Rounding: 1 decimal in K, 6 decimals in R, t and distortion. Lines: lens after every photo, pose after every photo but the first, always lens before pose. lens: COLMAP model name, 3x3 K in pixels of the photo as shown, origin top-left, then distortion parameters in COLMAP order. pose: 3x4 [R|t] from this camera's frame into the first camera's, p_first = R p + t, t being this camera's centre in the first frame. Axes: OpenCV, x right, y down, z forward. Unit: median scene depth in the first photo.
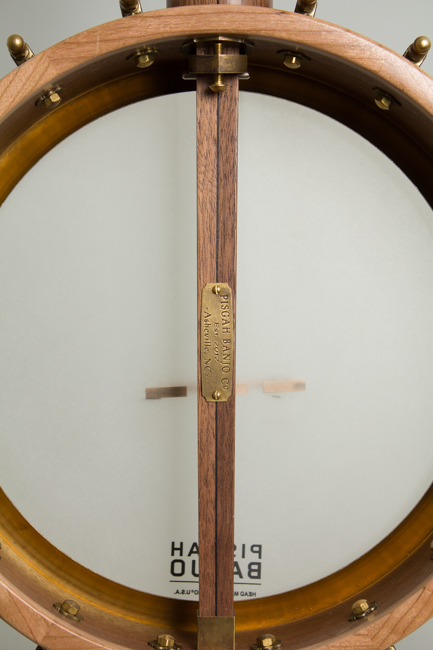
lens RADIAL K [[1668.8, 0, 215.5], [0, 1668.8, 324.5], [0, 0, 1]] dist [0.194699, 0.000000]
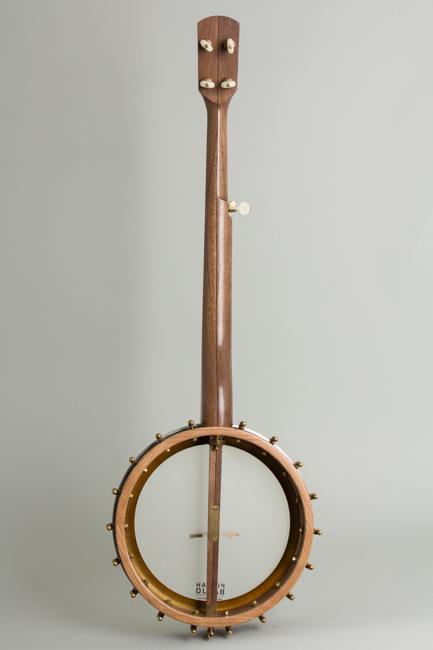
lens RADIAL K [[1273.4, 0, 213.9], [0, 1273.4, 328.3], [0, 0, 1]] dist [0.143856, 0.000000]
pose [[0.998746, 0.026106, 0.042723, -0.119474], [-0.023307, 0.997629, -0.064761, -0.214099], [-0.044312, 0.063684, 0.996986, -1.601375]]
